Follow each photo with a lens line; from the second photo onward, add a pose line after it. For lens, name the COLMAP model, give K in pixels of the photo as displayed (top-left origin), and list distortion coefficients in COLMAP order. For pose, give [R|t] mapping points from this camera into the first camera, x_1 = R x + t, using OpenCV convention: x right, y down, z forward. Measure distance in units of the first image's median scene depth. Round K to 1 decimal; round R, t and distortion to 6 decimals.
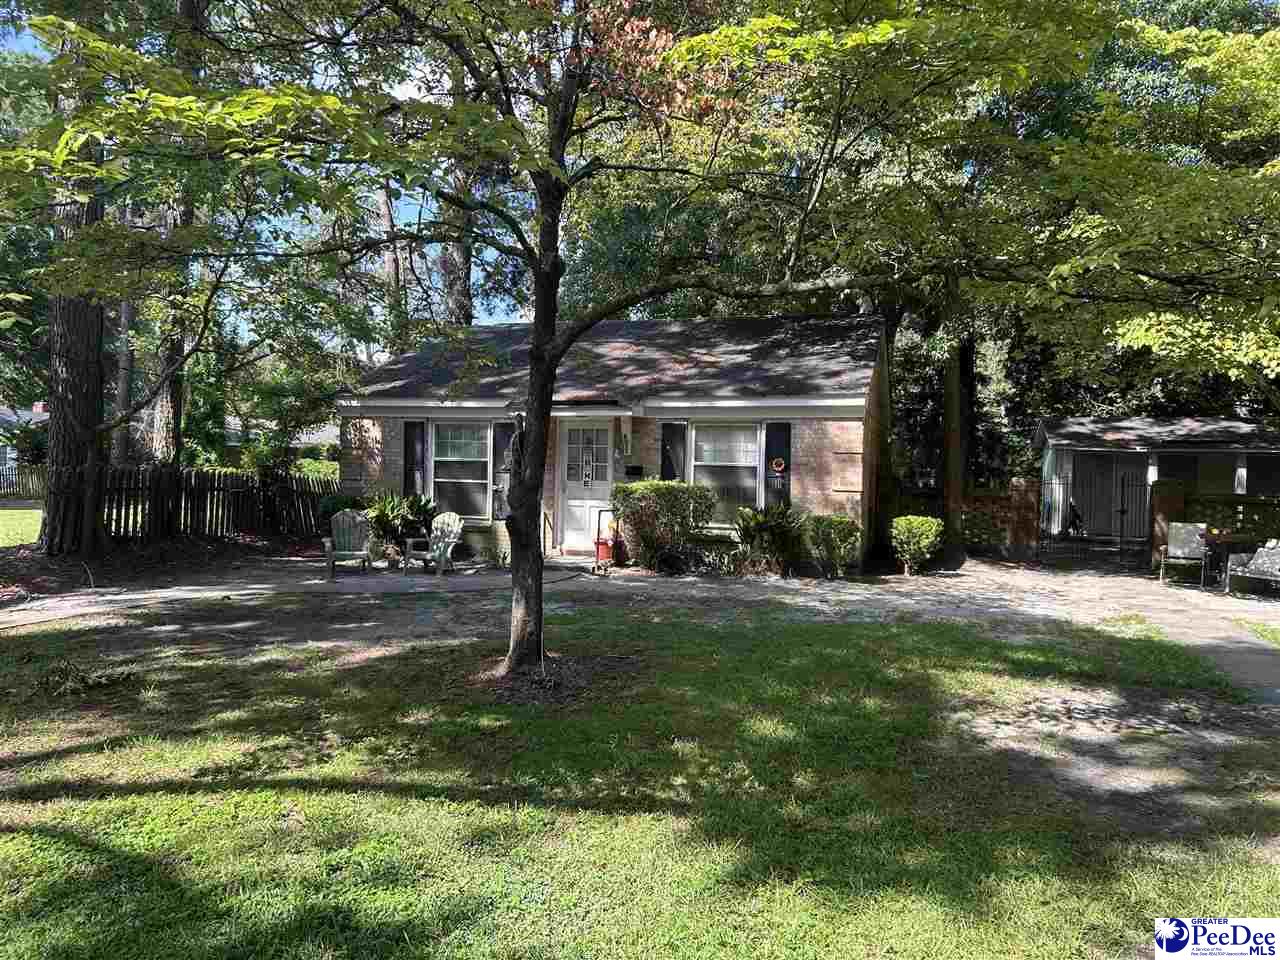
lens RADIAL K [[975.1, 0, 640.0], [0, 975.1, 480.0], [0, 0, 1]] dist [0.002360, 0.000840]
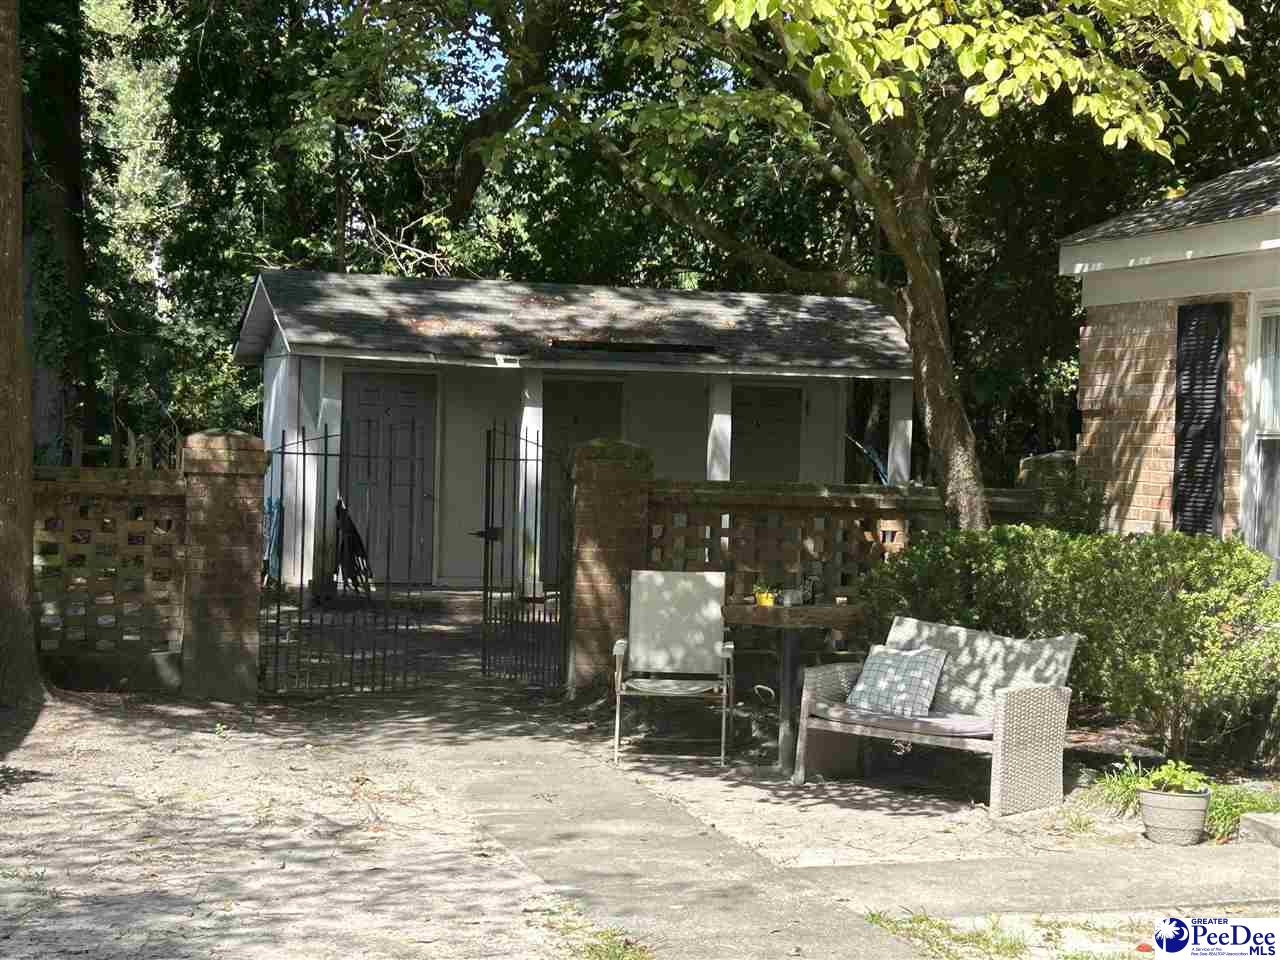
lens RADIAL K [[2266.0, 0, 640.0], [0, 2266.0, 480.0], [0, 0, 1]] dist [0.143758, -0.260218]
pose [[0.844395, -0.006426, 0.535682, 0.076947], [-0.004308, 0.999814, 0.018785, -0.002177], [-0.535703, -0.018170, 0.844211, 0.211119]]
